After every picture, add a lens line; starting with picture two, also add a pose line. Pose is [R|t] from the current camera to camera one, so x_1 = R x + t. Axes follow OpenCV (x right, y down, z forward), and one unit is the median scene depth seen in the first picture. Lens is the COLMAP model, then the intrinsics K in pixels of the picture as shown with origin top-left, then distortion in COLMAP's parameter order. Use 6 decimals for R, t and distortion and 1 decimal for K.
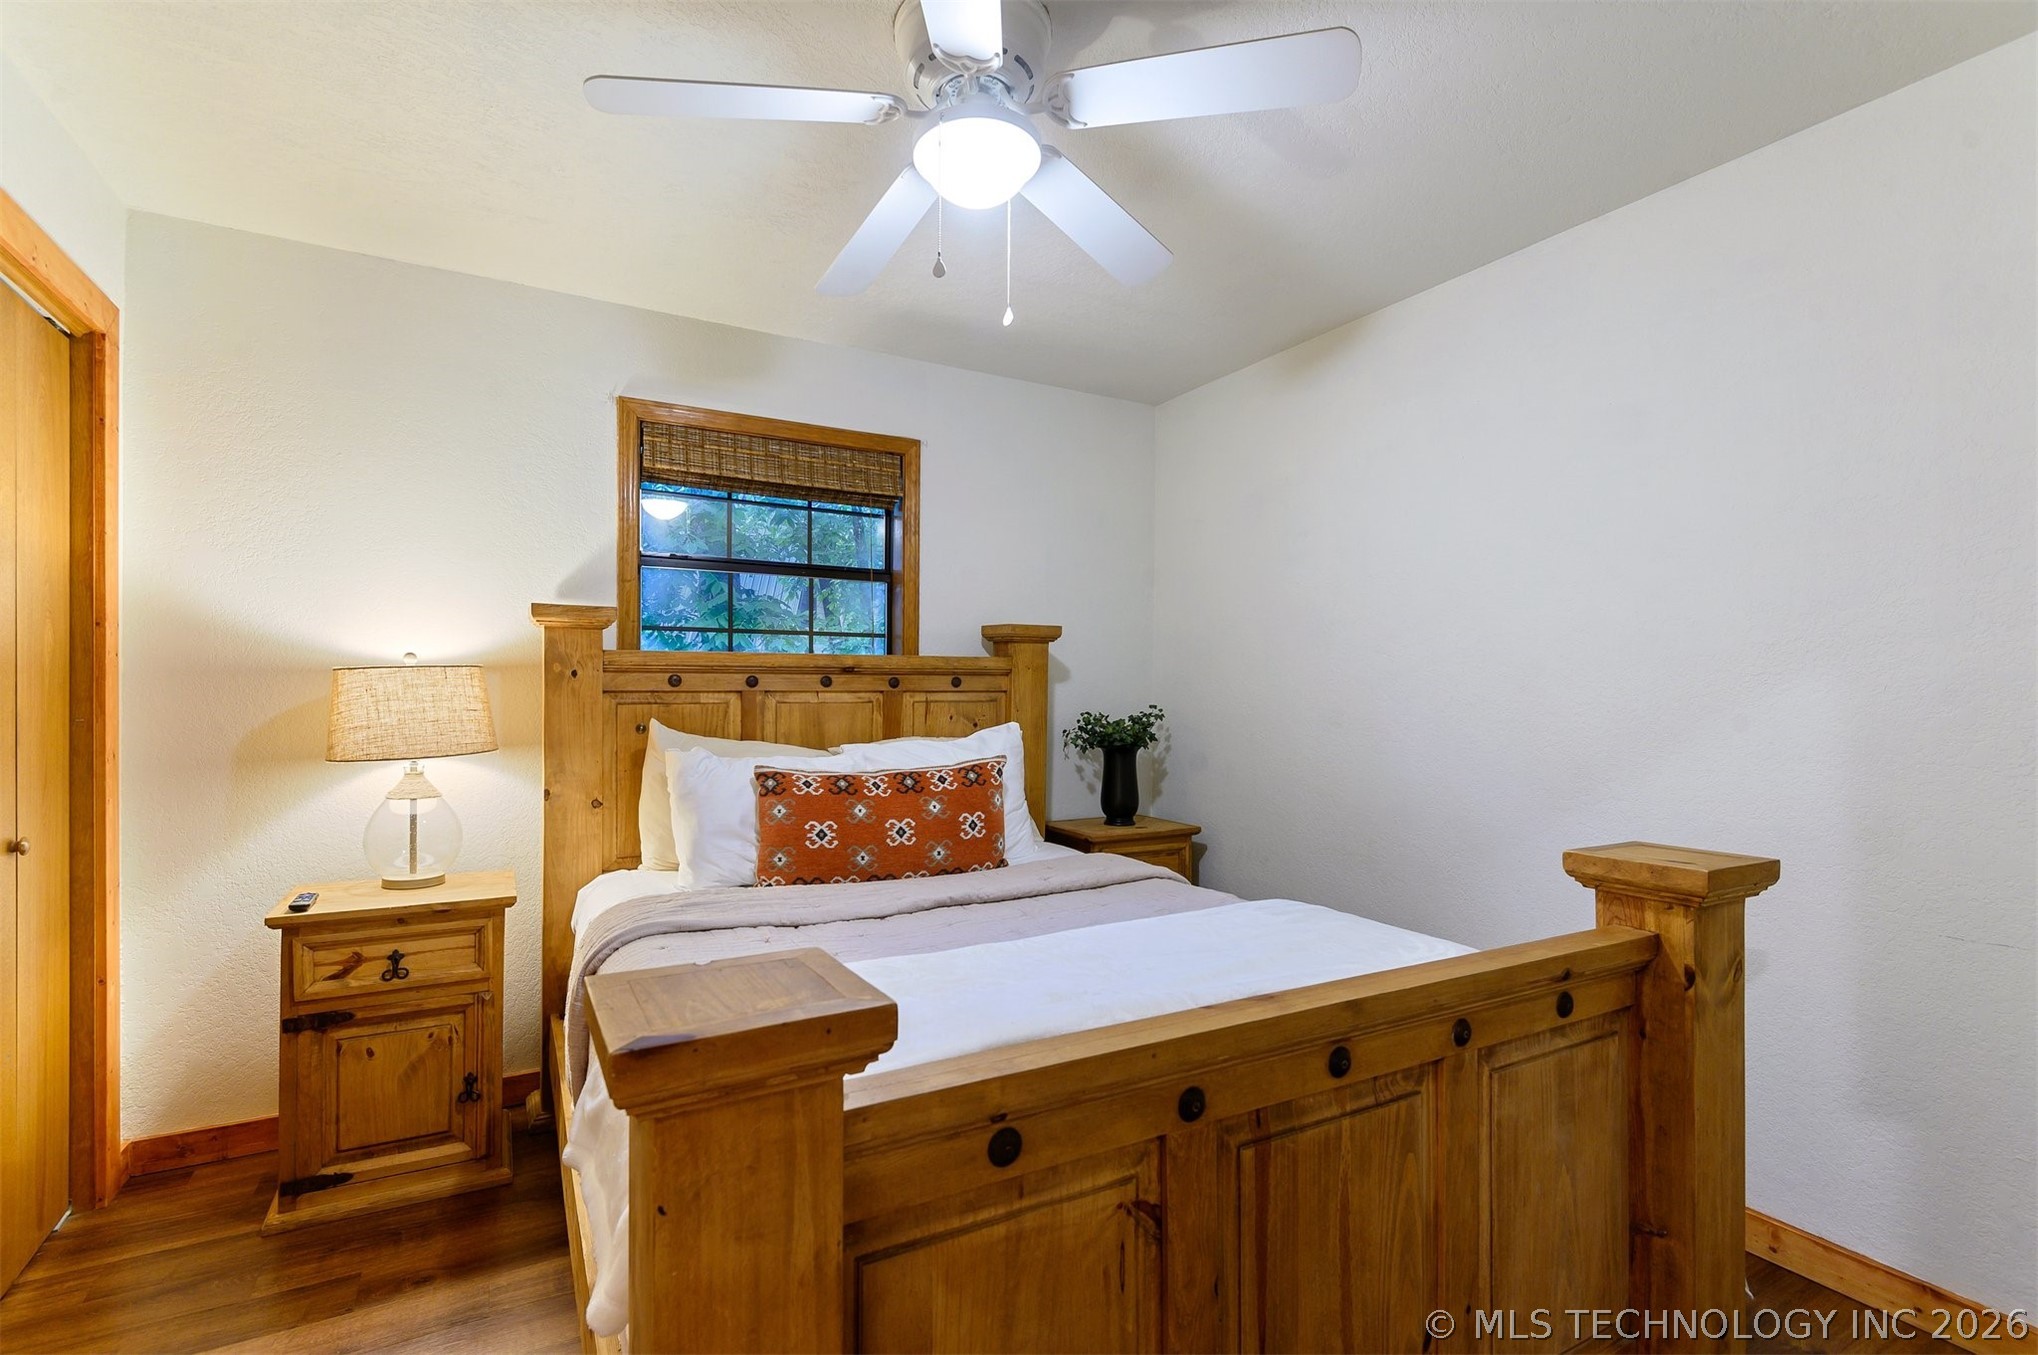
lens RADIAL K [[922.8, 0, 1019.2], [0, 922.8, 669.3], [0, 0, 1]] dist [0.014576, -0.009140]
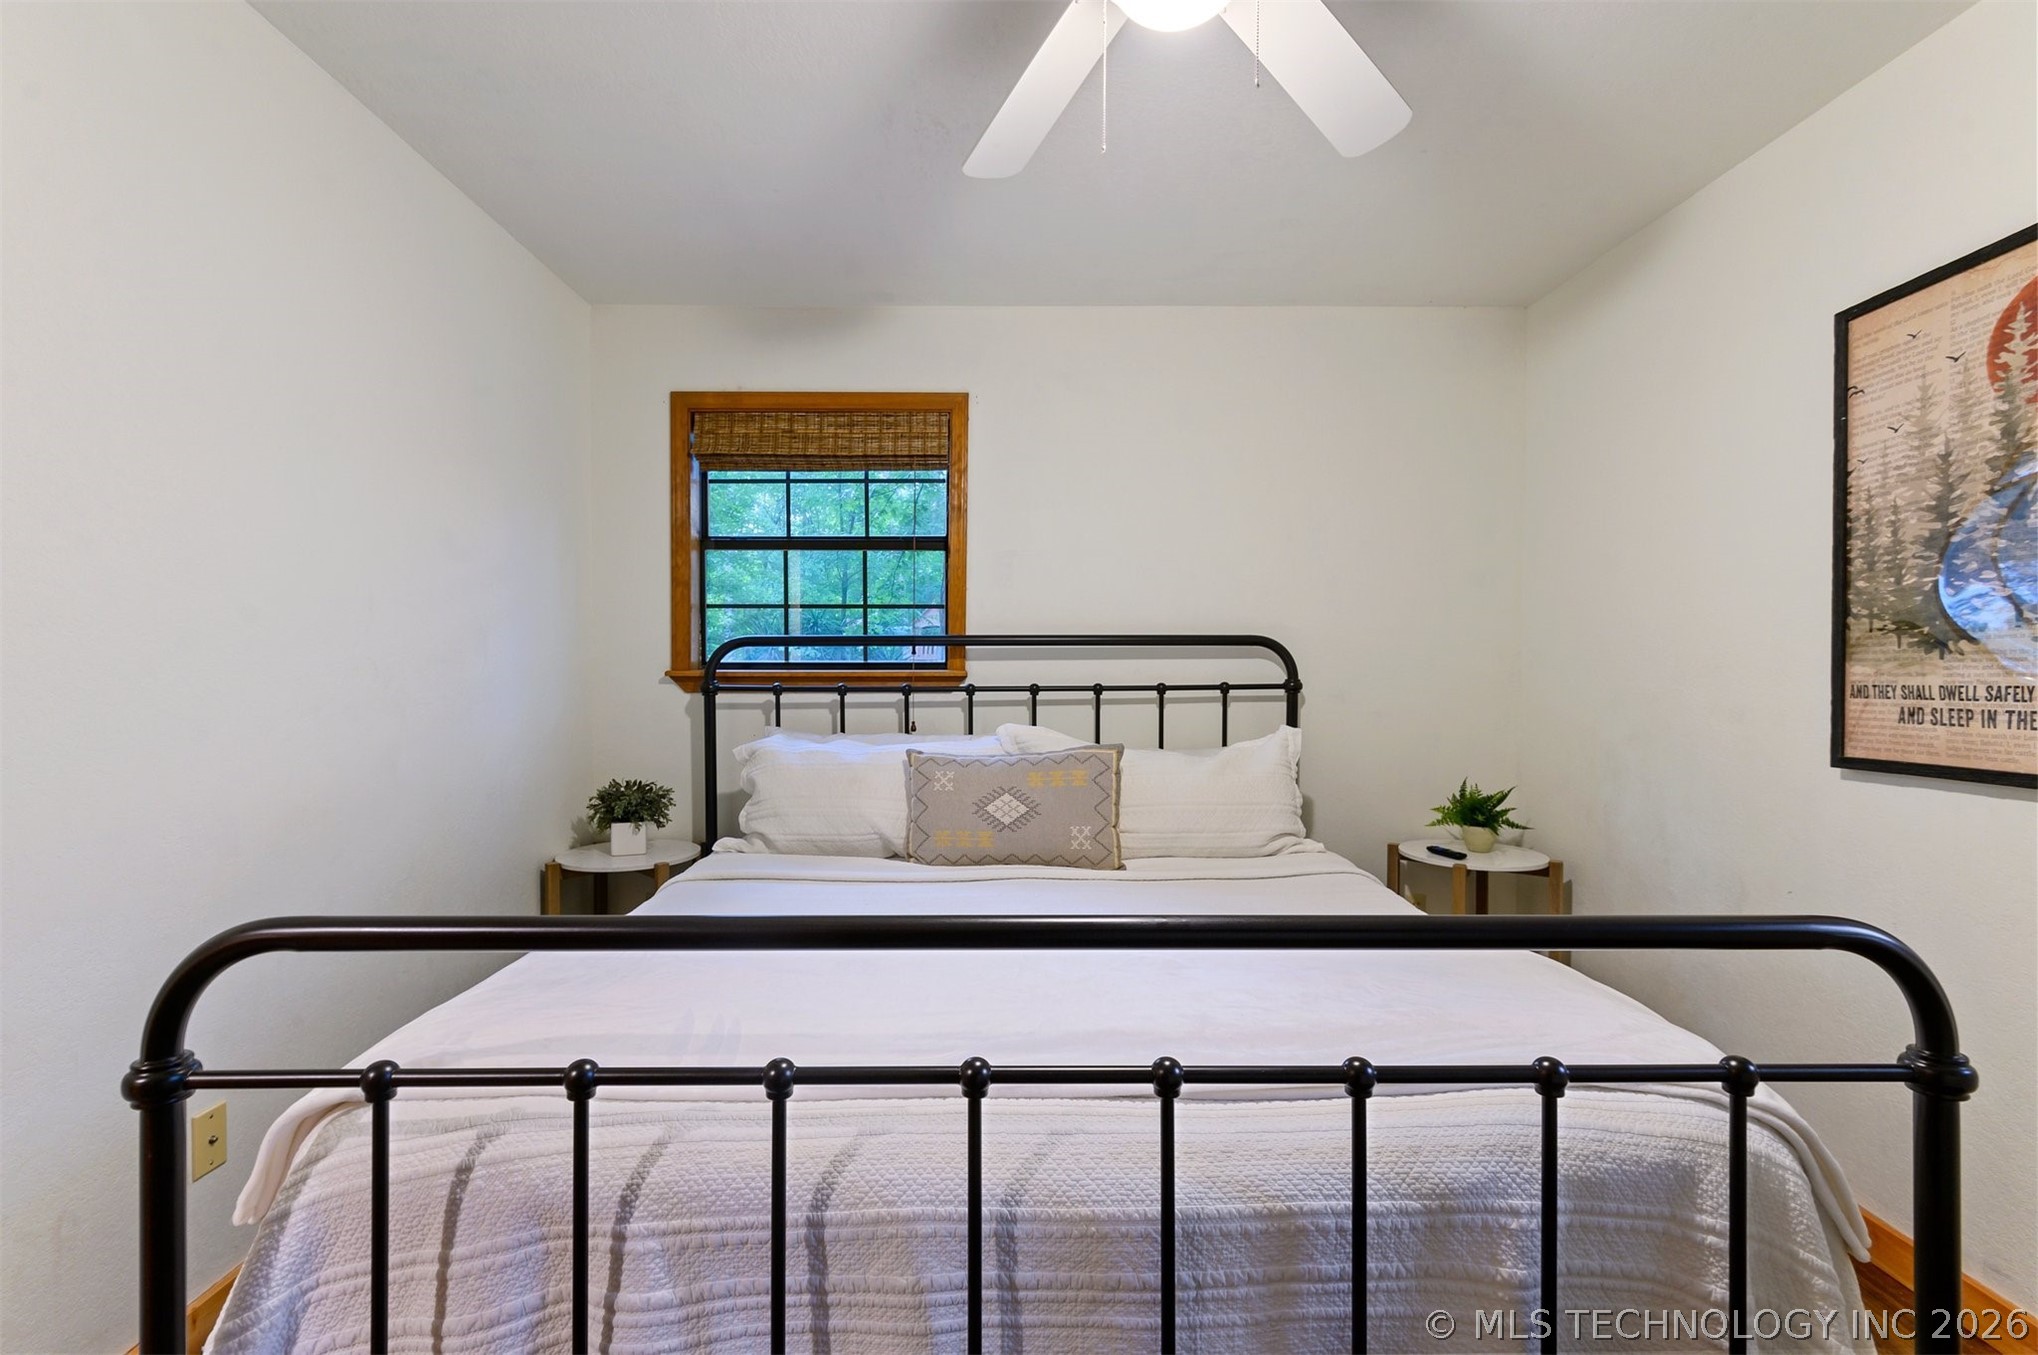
lens RADIAL K [[922.8, 0, 1017.9], [0, 922.8, 671.4], [0, 0, 1]] dist [0.014576, -0.009140]
pose [[0.875743, 0.005338, -0.482749, 0.385234], [0.009475, 0.999556, 0.028241, 0.003914], [0.482685, -0.029305, 0.875303, 0.216097]]
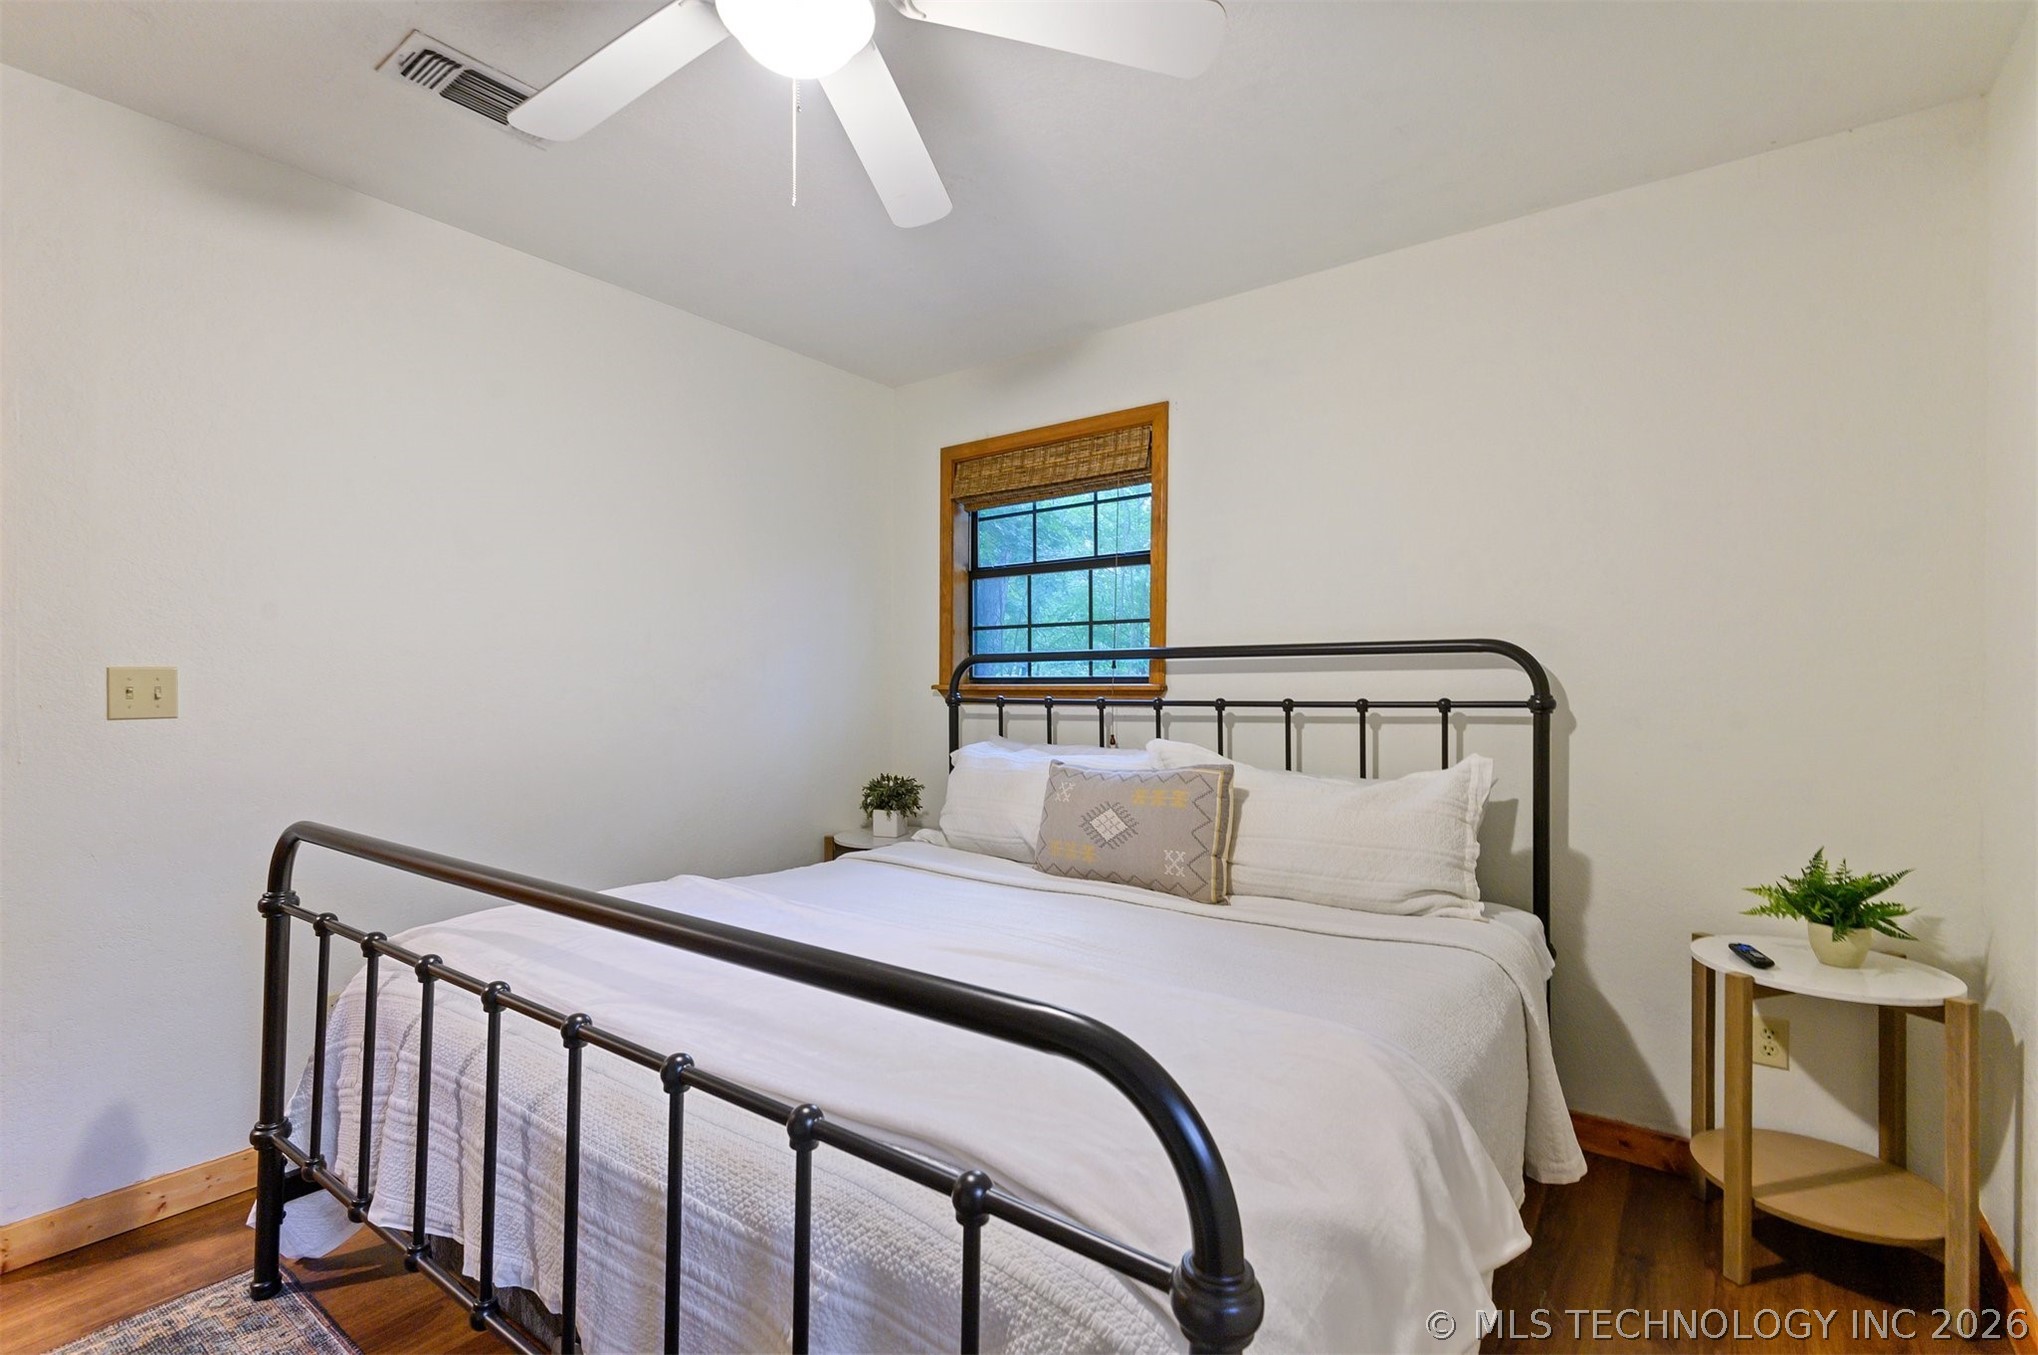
lens RADIAL K [[922.8, 0, 1017.1], [0, 922.8, 670.4], [0, 0, 1]] dist [0.014576, -0.009140]
pose [[0.402007, -0.010138, -0.915581, 0.663235], [0.024556, 0.999698, -0.000287, 0.011632], [0.915307, -0.022368, 0.402134, 0.504526]]
